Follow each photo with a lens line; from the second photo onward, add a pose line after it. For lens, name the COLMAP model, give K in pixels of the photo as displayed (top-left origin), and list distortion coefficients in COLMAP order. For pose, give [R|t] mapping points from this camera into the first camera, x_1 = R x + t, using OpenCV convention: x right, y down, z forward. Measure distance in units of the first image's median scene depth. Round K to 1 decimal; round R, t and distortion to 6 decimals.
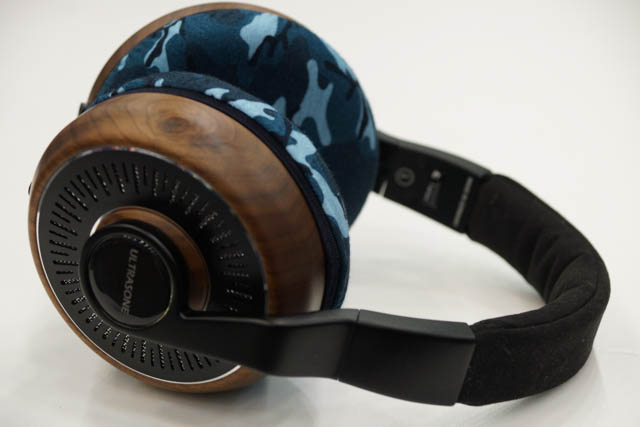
lens RADIAL K [[1848.5, 0, 320.0], [0, 1848.5, 213.5], [0, 0, 1]] dist [0.492188, -0.254346]
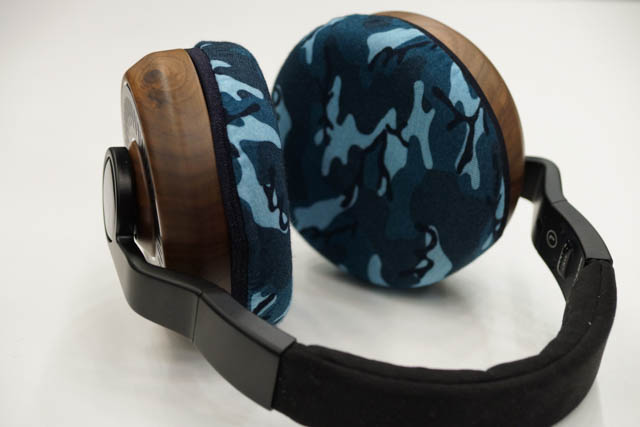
lens RADIAL K [[1848.5, 0, 320.0], [0, 1848.5, 213.5], [0, 0, 1]] dist [0.492188, -0.254346]
pose [[0.642506, 0.304053, -0.703376, 0.709045], [-0.317589, 0.941023, 0.116677, -0.116877], [0.697369, 0.148419, 0.701177, 0.254405]]
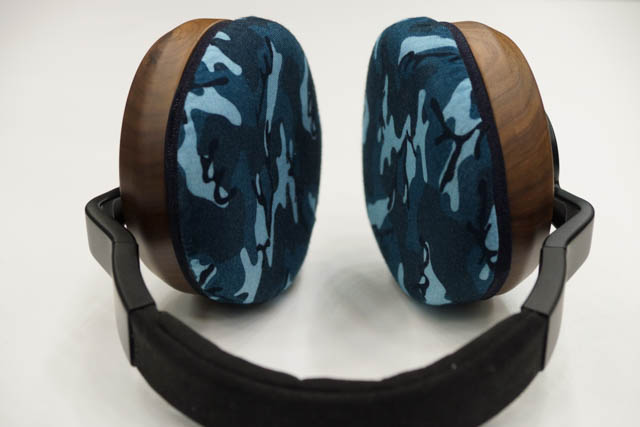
lens RADIAL K [[1848.5, 0, 320.0], [0, 1848.5, 213.5], [0, 0, 1]] dist [0.492188, -0.254346]
pose [[0.105950, 0.382069, -0.918040, 0.934542], [-0.400262, 0.861525, 0.312354, -0.316561], [0.910255, 0.334363, 0.244207, 0.733776]]
